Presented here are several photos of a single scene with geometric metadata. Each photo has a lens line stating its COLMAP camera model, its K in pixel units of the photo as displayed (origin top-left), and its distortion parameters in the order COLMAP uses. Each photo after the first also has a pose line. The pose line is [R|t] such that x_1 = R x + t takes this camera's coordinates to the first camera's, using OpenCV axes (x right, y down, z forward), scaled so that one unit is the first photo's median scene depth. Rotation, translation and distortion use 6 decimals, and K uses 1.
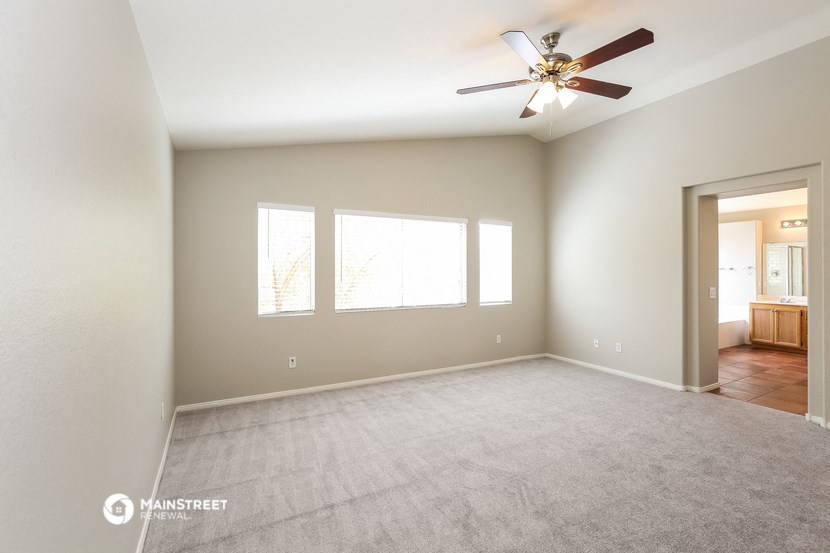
lens RADIAL K [[379.3, 0, 418.9], [0, 379.3, 271.0], [0, 0, 1]] dist [-0.001777, -0.000150]
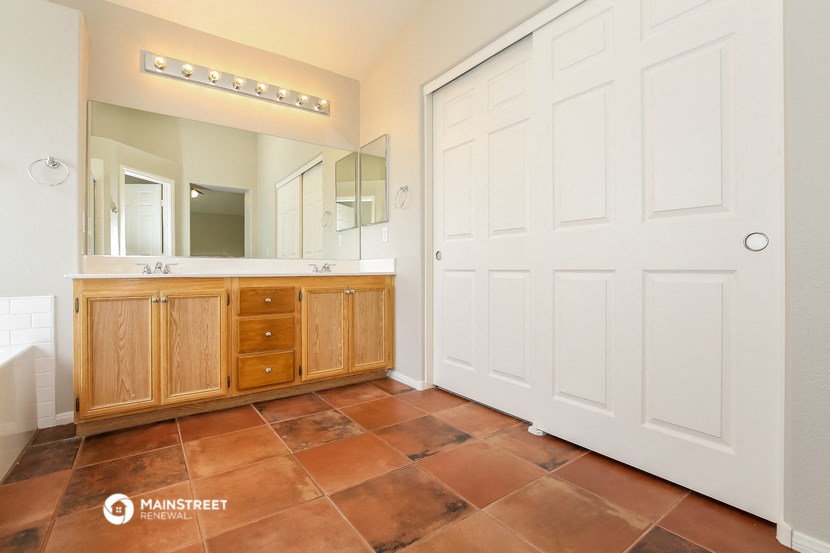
lens RADIAL K [[379.3, 0, 418.9], [0, 379.3, 271.0], [0, 0, 1]] dist [-0.001777, -0.000150]
pose [[-0.129943, 0.002860, 0.991517, 0.579199], [0.001692, 0.999995, -0.002663, 0.080497], [-0.991520, 0.001331, -0.129948, 0.804462]]
